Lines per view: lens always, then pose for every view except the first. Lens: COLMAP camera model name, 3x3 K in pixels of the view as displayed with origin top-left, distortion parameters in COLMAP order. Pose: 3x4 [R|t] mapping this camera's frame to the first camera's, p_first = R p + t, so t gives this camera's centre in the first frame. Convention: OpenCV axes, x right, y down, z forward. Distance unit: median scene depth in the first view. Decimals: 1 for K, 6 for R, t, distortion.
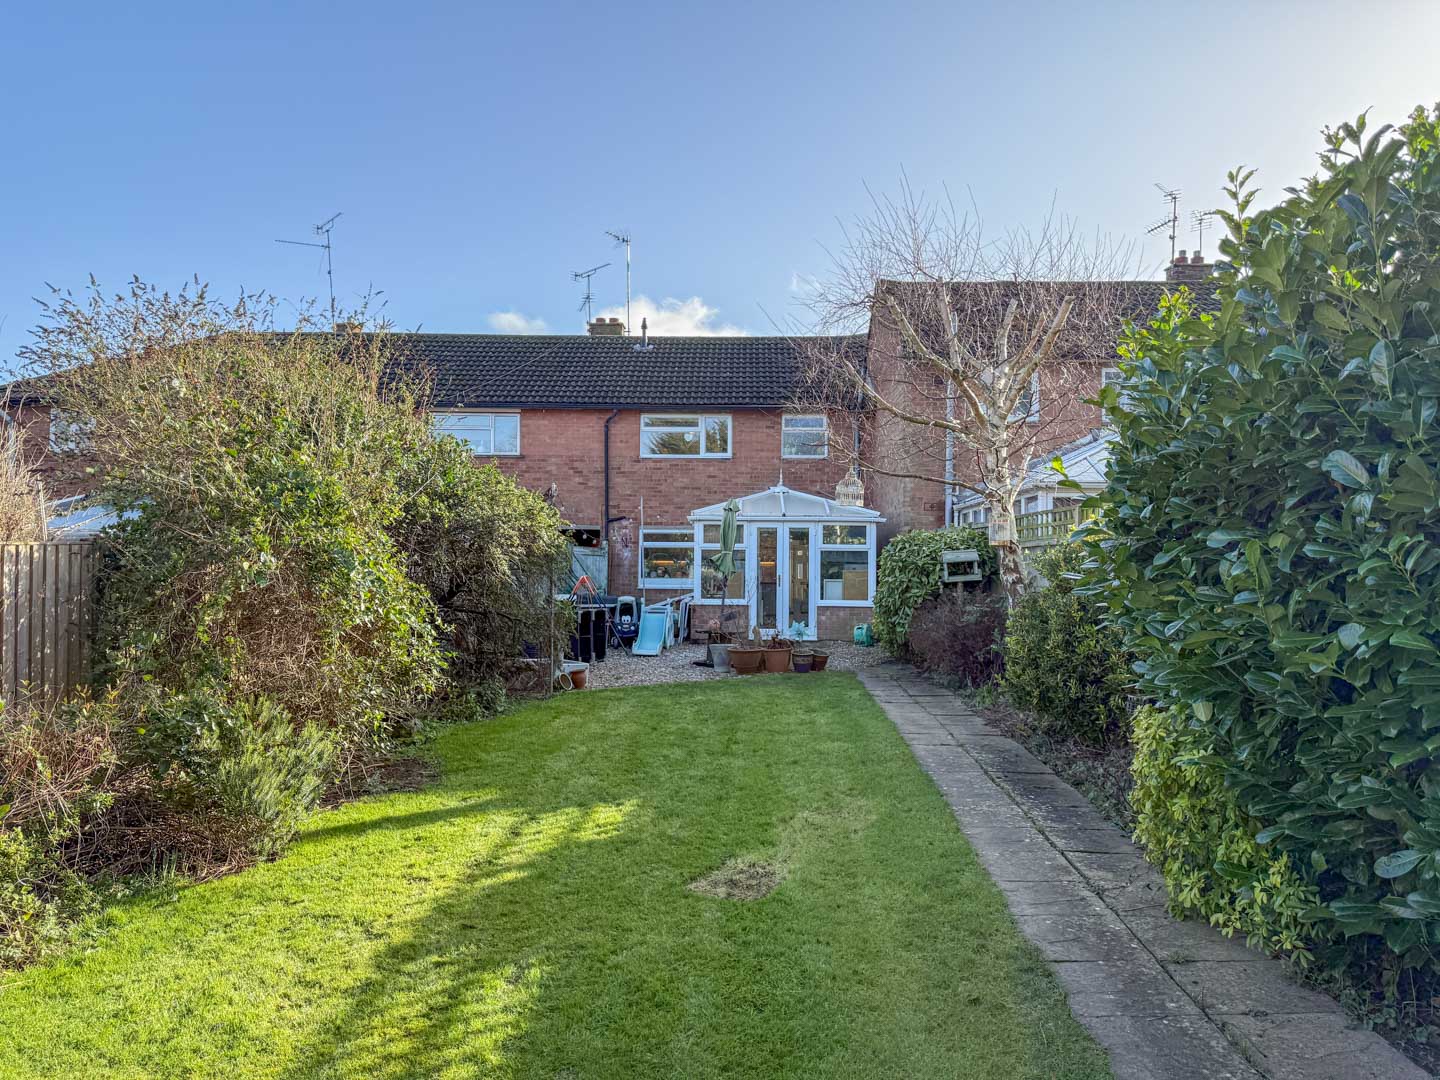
lens RADIAL K [[1007.7, 0, 697.6], [0, 1007.7, 521.1], [0, 0, 1]] dist [0.007800, 0.000090]
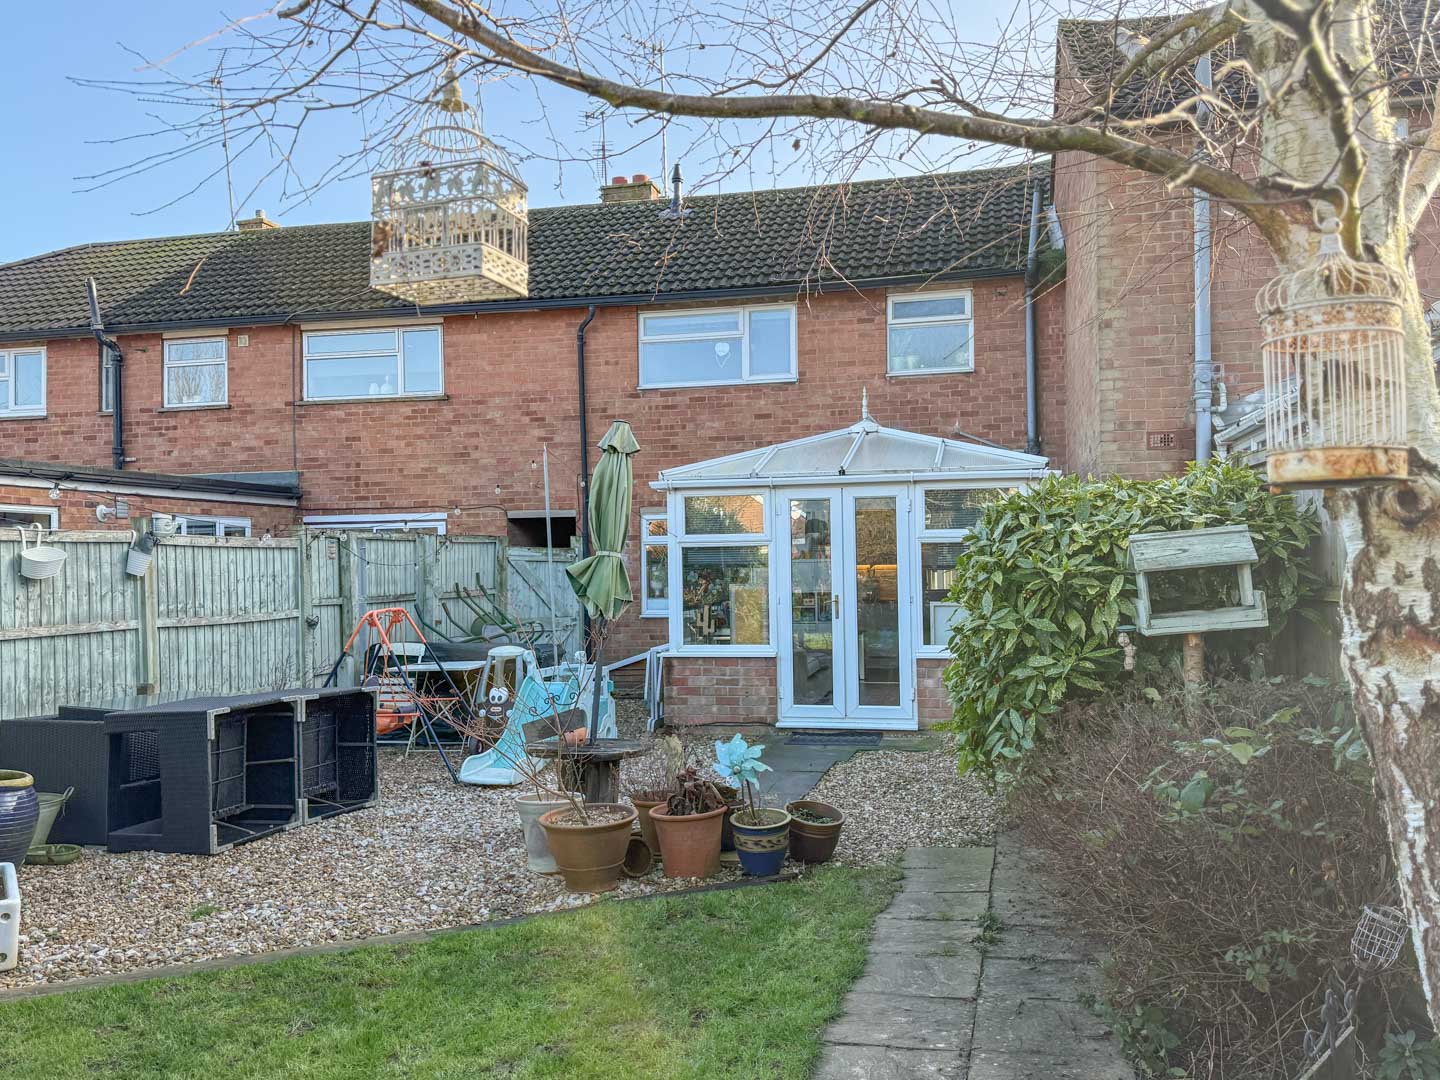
lens RADIAL K [[1151.8, 0, 720.0], [0, 1151.8, 540.0], [0, 0, 1]] dist [0.062893, -0.003422]
pose [[0.981897, -0.027444, -0.187420, 0.130201], [0.031351, 0.999348, 0.017913, 0.014832], [0.186806, -0.023465, 0.982117, 0.437517]]
